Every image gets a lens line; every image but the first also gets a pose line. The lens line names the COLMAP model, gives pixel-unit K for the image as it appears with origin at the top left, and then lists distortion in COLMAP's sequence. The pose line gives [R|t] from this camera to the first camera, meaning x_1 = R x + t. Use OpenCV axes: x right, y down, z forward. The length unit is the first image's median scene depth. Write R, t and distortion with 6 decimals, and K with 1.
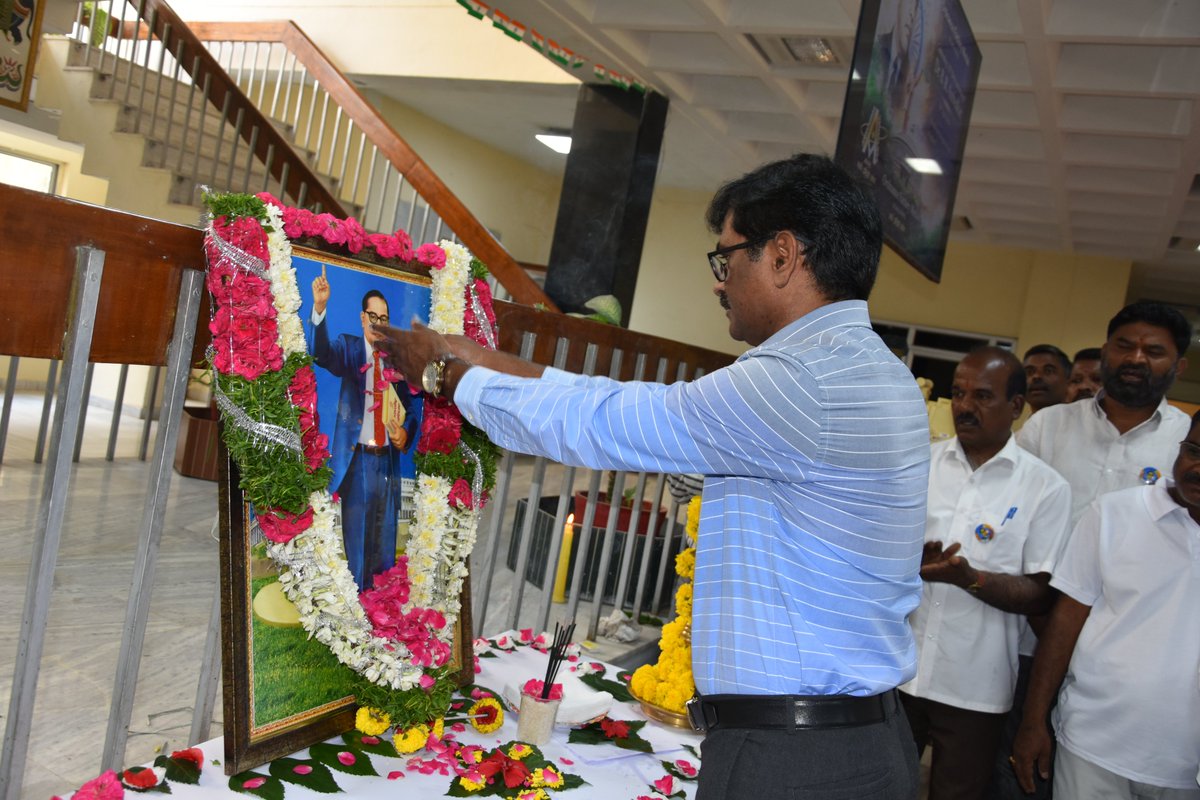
lens RADIAL K [[1128.4, 0, 600.0], [0, 1128.4, 400.0], [0, 0, 1]] dist [-0.042495, -0.004244]
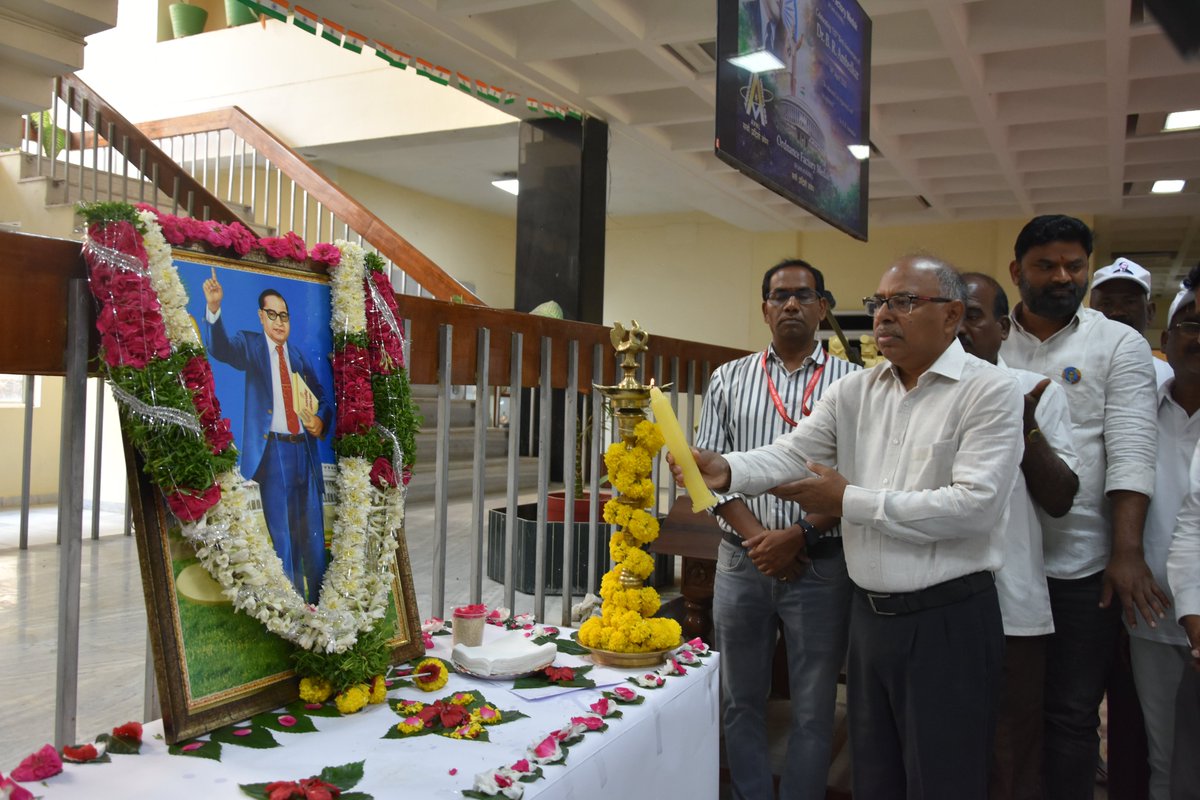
lens RADIAL K [[1128.6, 0, 602.2], [0, 1128.6, 378.1], [0, 0, 1]] dist [-0.055600, 0.010132]
pose [[0.988336, -0.152270, 0.002548, 0.087834], [0.152170, 0.986743, -0.056409, 0.086941], [0.006075, 0.056139, 0.998404, -0.043718]]
